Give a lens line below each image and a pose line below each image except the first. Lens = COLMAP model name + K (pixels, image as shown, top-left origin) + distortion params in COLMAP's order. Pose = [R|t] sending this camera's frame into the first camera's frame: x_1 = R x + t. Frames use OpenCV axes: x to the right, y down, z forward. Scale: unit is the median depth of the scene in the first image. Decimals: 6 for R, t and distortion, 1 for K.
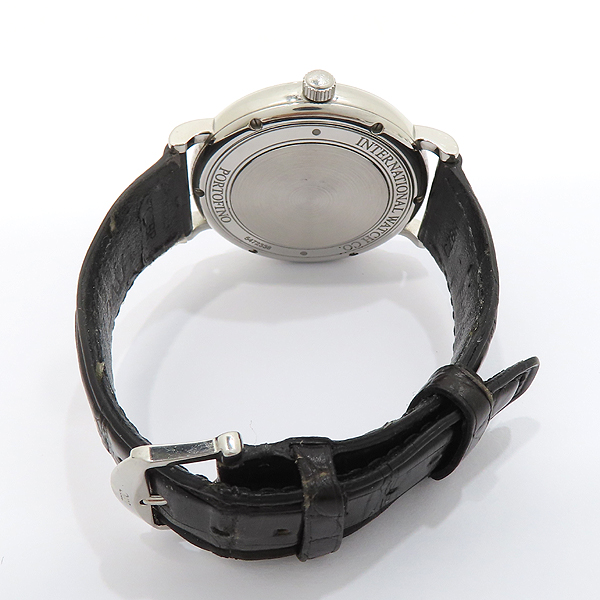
lens RADIAL K [[958.0, 0, 302.3], [0, 958.0, 300.8], [0, 0, 1]] dist [0.031369, 0.000000]
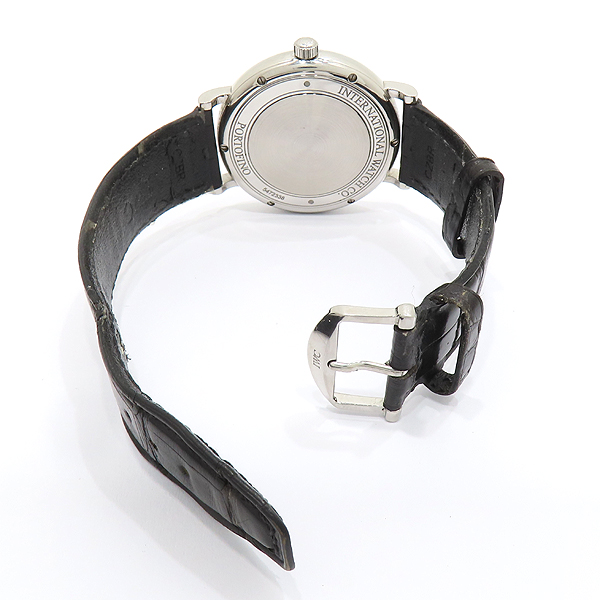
lens RADIAL K [[958.0, 0, 301.4], [0, 958.0, 299.8], [0, 0, 1]] dist [0.031369, 0.000000]
pose [[0.996490, -0.049810, -0.067276, 0.075586], [0.040725, 0.990647, -0.130230, 0.271241], [0.073133, 0.127033, 0.989199, -0.255322]]
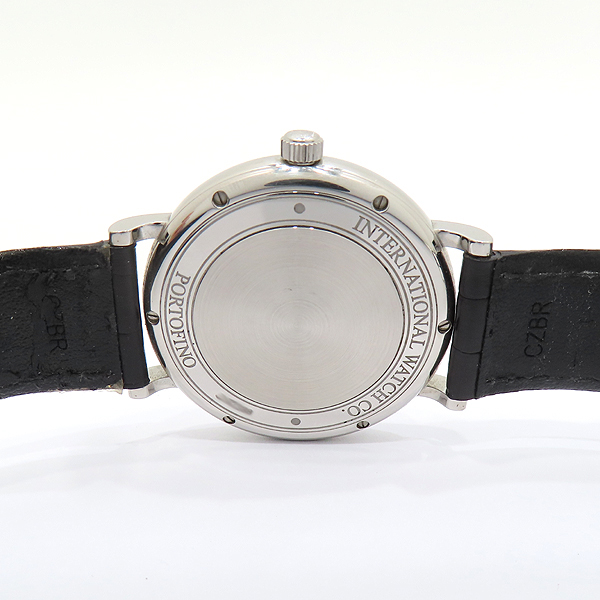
lens RADIAL K [[958.0, 0, 299.9], [0, 958.0, 302.4], [0, 0, 1]] dist [0.031369, 0.000000]
pose [[0.998205, 0.001035, -0.059879, 0.055664], [-0.022791, 0.931183, -0.363839, 0.153332], [0.055382, 0.364551, 0.929535, 0.306329]]
